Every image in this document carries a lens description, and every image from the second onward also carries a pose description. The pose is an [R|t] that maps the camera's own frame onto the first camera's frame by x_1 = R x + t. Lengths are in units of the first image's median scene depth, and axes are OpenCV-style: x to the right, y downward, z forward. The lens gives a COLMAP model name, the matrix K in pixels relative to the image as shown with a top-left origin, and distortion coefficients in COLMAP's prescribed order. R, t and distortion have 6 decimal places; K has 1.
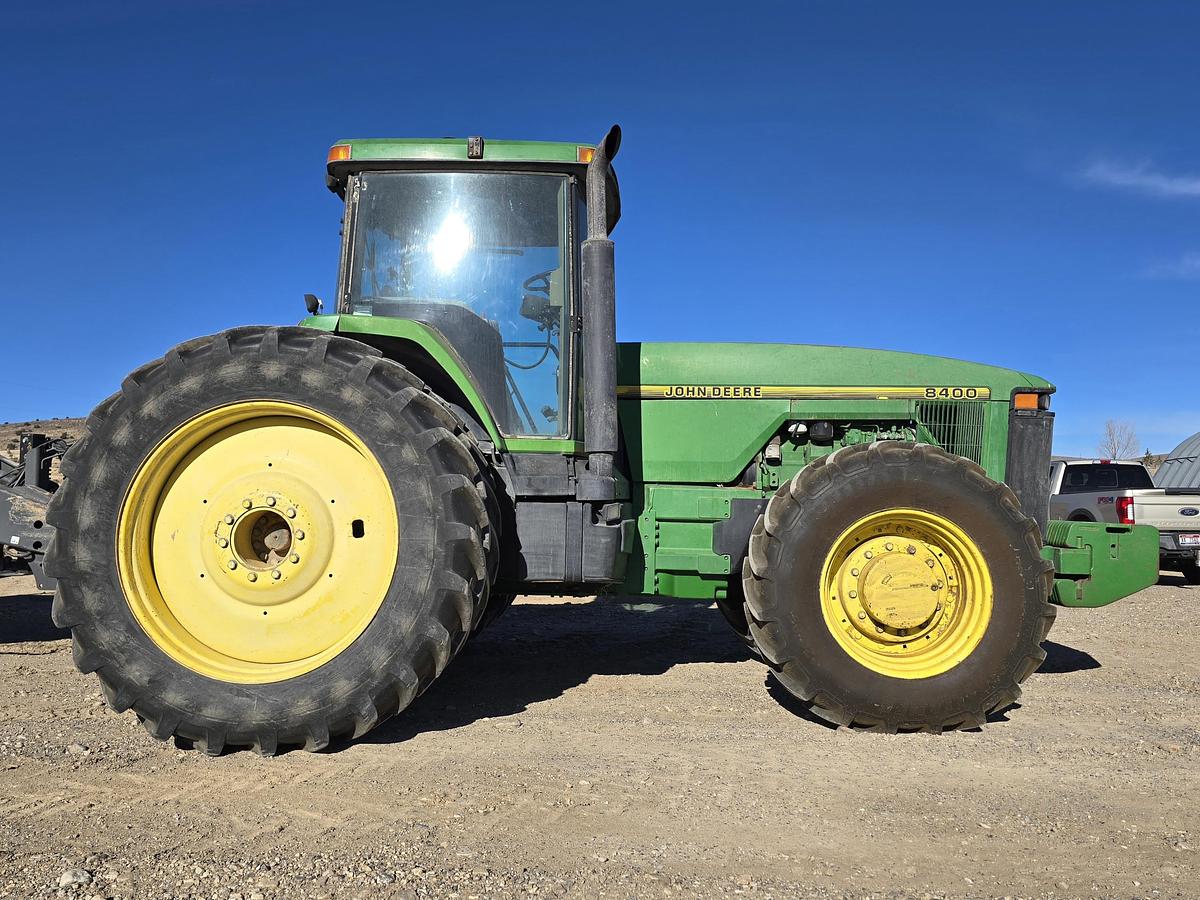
lens RADIAL K [[970.9, 0, 600.0], [0, 970.9, 450.0], [0, 0, 1]] dist [0.052137, -0.015402]
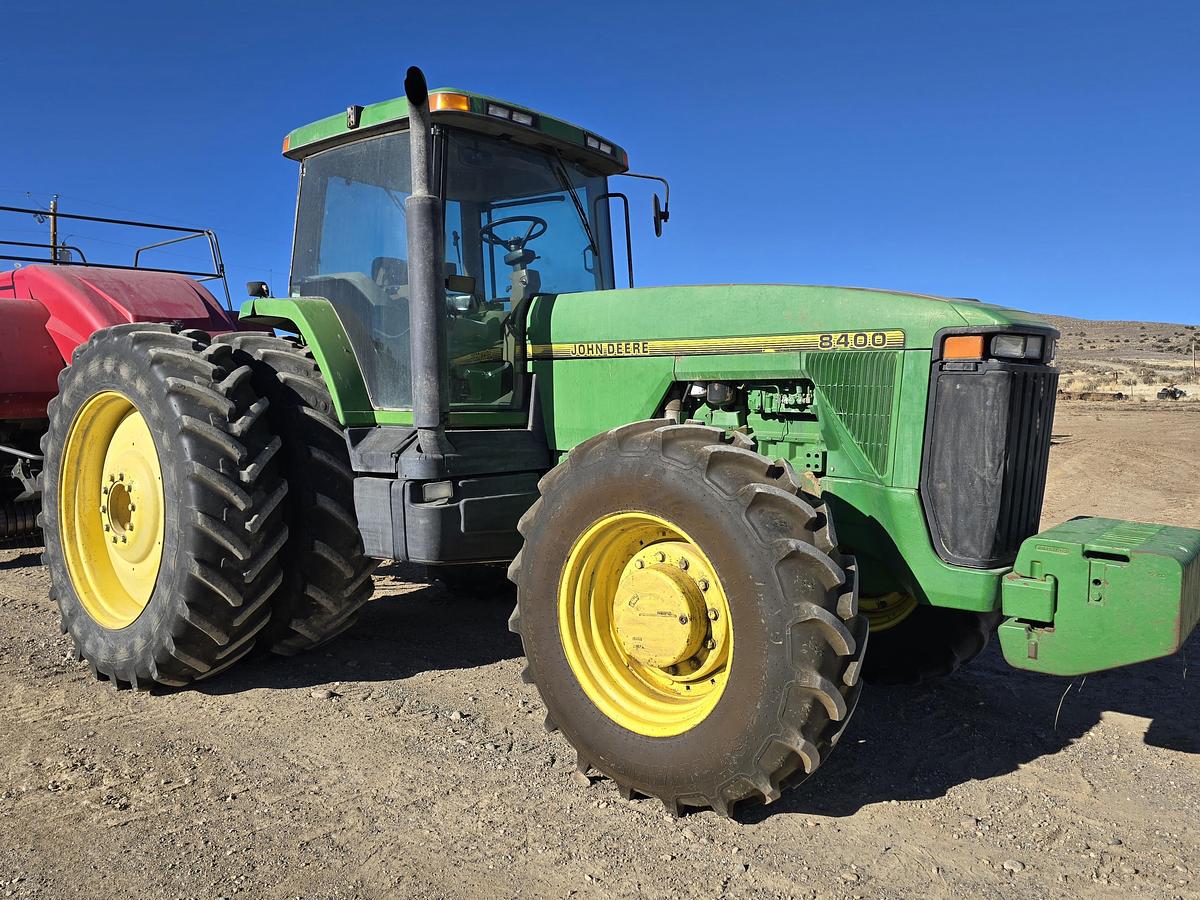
lens RADIAL K [[904.0, 0, 623.5], [0, 904.0, 434.6], [0, 0, 1]] dist [0.070838, -0.063532]
pose [[0.799302, 0.017494, -0.600675, 0.626855], [0.037173, 0.996223, 0.078478, -0.048446], [0.599779, -0.085056, 0.795632, 0.380443]]
